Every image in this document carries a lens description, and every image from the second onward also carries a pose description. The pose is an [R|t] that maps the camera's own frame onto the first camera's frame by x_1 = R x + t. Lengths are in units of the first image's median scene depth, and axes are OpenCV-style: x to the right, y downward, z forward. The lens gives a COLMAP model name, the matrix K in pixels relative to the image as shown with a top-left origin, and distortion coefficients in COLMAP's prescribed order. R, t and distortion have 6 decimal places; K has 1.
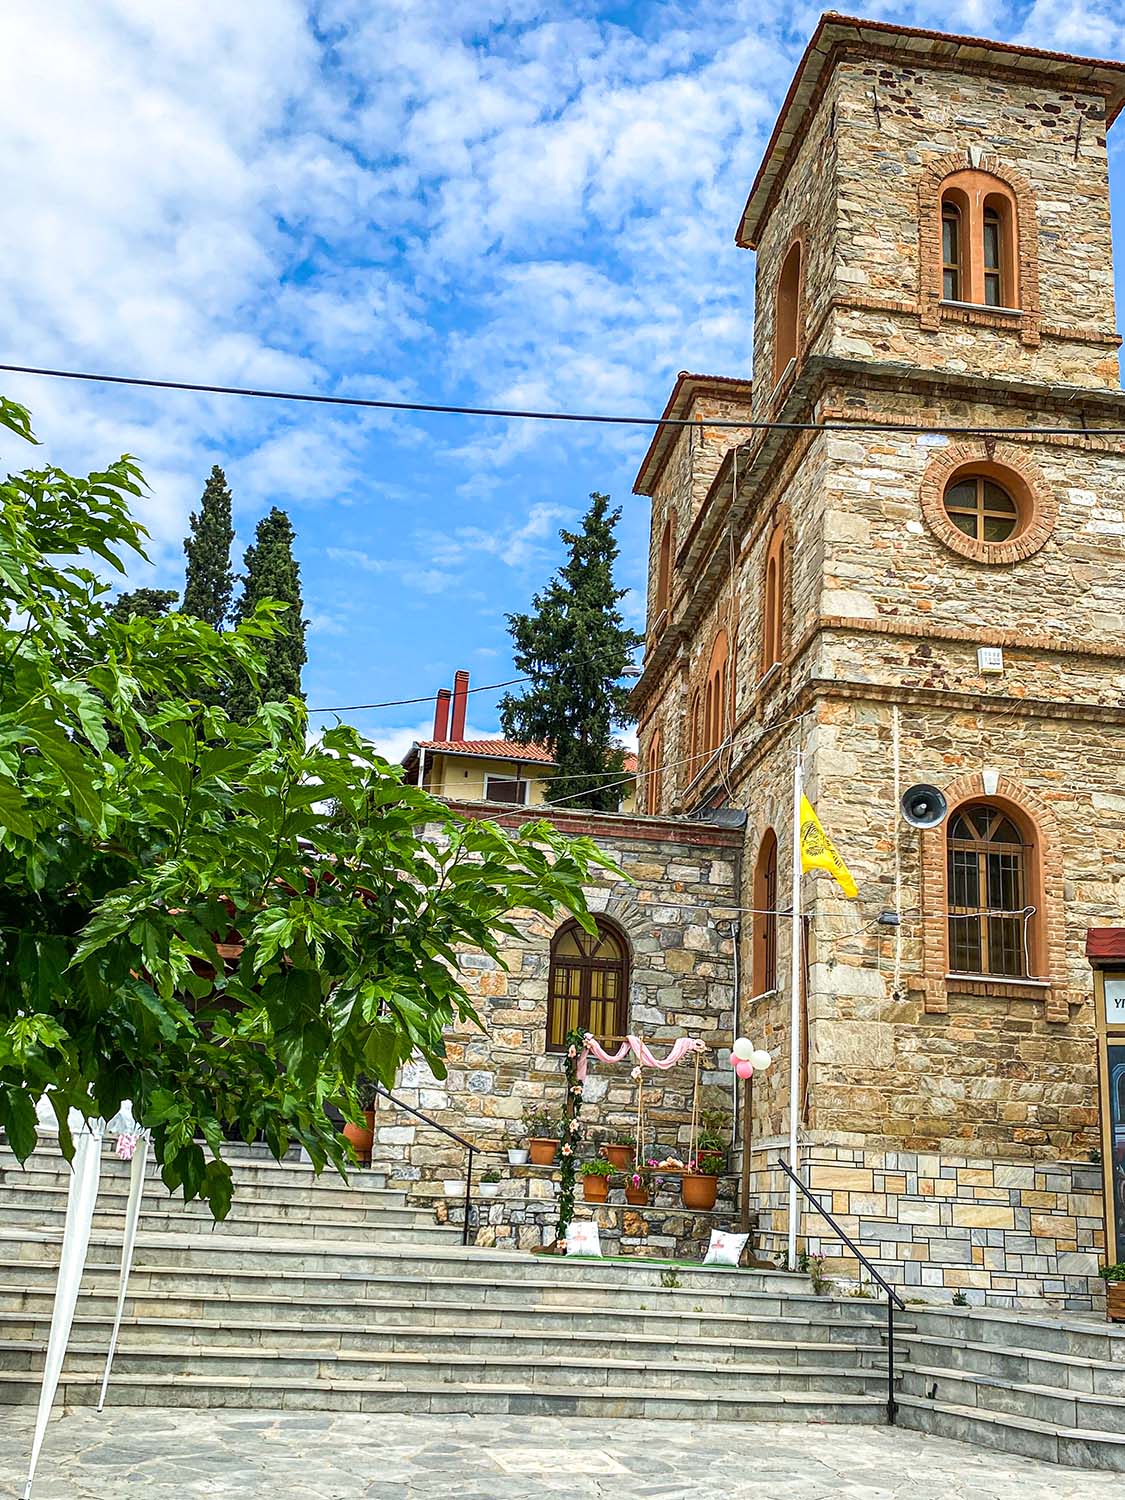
lens RADIAL K [[1496.5, 0, 581.4], [0, 1496.5, 768.0], [0, 0, 1]] dist [0.191773, -0.505526]
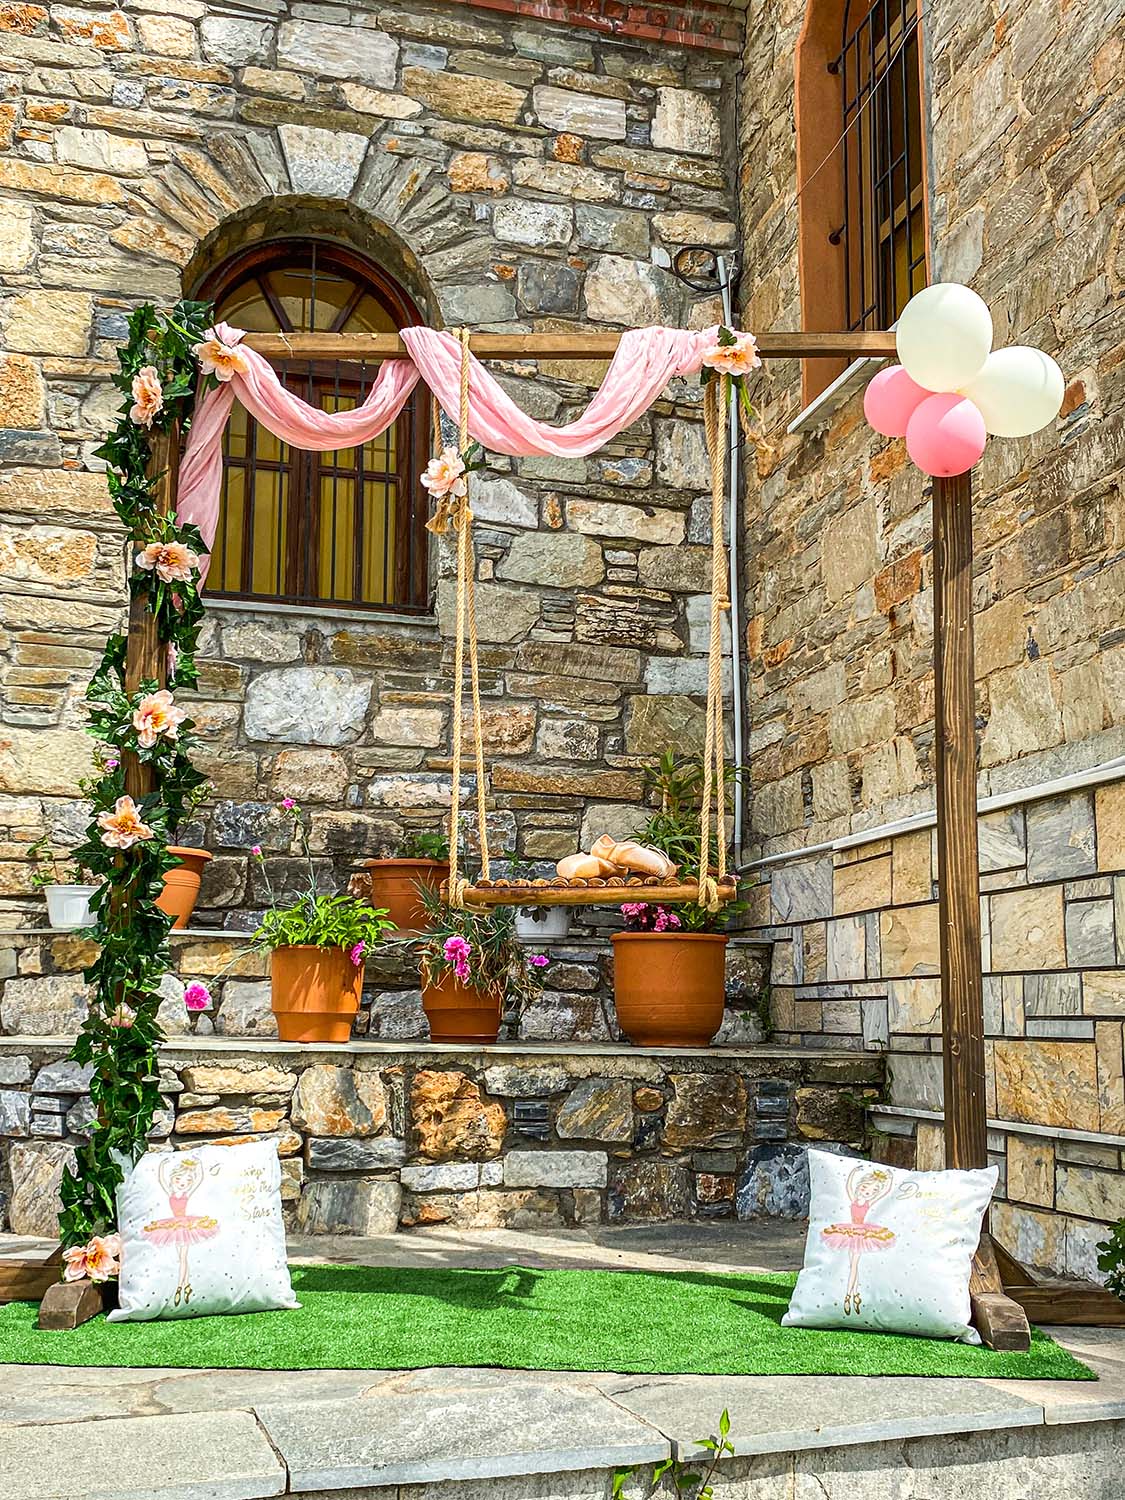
lens RADIAL K [[1496.5, 0, 581.4], [0, 1496.5, 768.0], [0, 0, 1]] dist [0.191773, -0.505526]
pose [[0.993303, -0.027150, 0.112306, 0.025892], [0.013040, 0.992132, 0.124514, 0.185398], [-0.114803, -0.122216, 0.985842, 0.663581]]
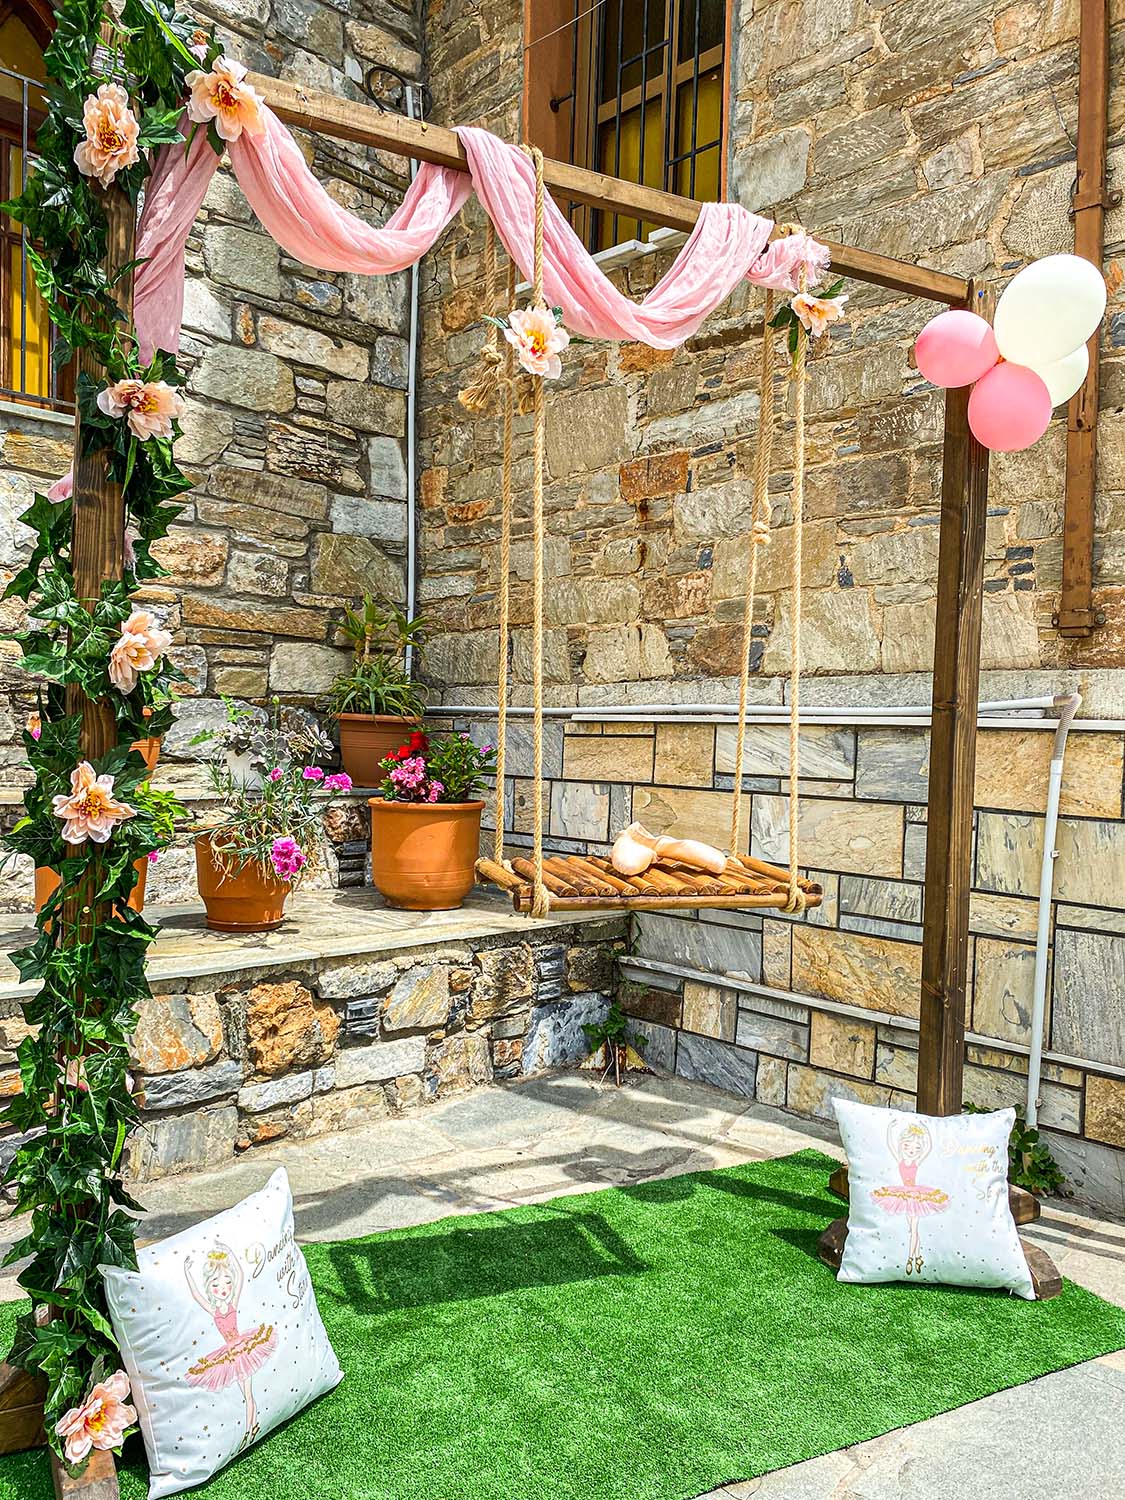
lens RADIAL K [[1138.4, 0, 562.5], [0, 1138.4, 750.0], [0, 0, 1]] dist [0.080703, -0.134140]
pose [[0.817520, -0.042202, 0.574352, -0.031774], [-0.145949, 0.949571, 0.277513, 0.177959], [-0.557100, -0.310698, 0.770134, 0.755812]]
